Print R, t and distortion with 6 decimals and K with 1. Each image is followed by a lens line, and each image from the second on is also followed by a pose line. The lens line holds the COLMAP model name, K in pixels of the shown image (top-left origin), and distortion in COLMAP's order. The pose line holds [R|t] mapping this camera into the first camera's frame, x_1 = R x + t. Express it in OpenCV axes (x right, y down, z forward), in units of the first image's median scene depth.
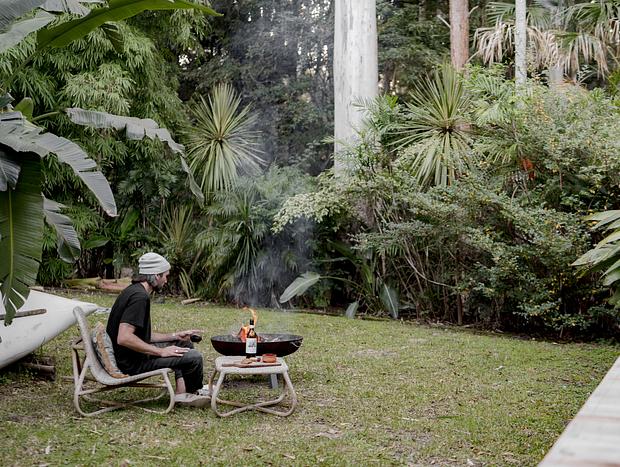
lens RADIAL K [[979.5, 0, 301.3], [0, 979.5, 222.9], [0, 0, 1]] dist [-0.008151, -0.130173]
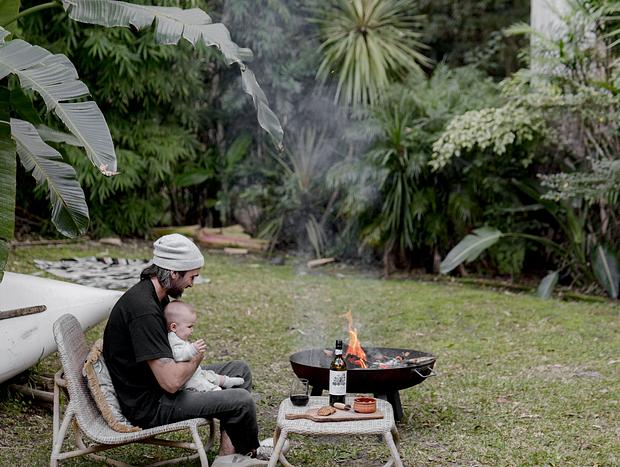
lens RADIAL K [[1271.1, 0, 310.0], [0, 1271.1, 233.5], [0, 0, 1]] dist [0.023711, -0.045300]
pose [[0.986454, 0.009561, -0.163759, 0.031638], [0.003915, 0.996643, 0.081771, -0.017154], [0.163991, -0.081305, 0.983105, 0.111520]]
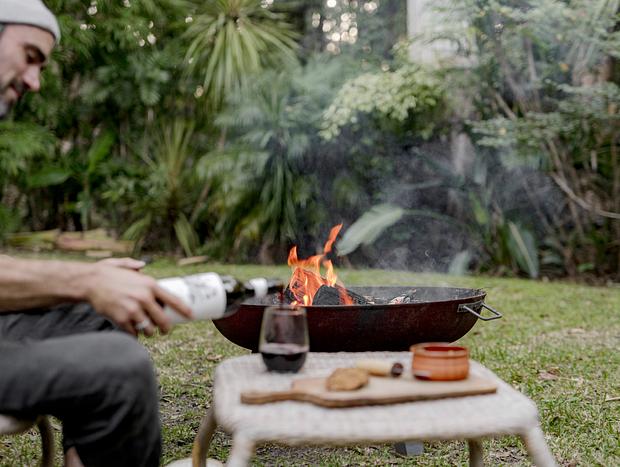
lens RADIAL K [[979.5, 0, 301.3], [0, 979.5, 222.9], [0, 0, 1]] dist [-0.008151, -0.130173]
pose [[0.999704, -0.015659, -0.018624, -0.030779], [0.015920, 0.999776, 0.013925, 0.050750], [0.018401, -0.014217, 0.999730, 0.384802]]
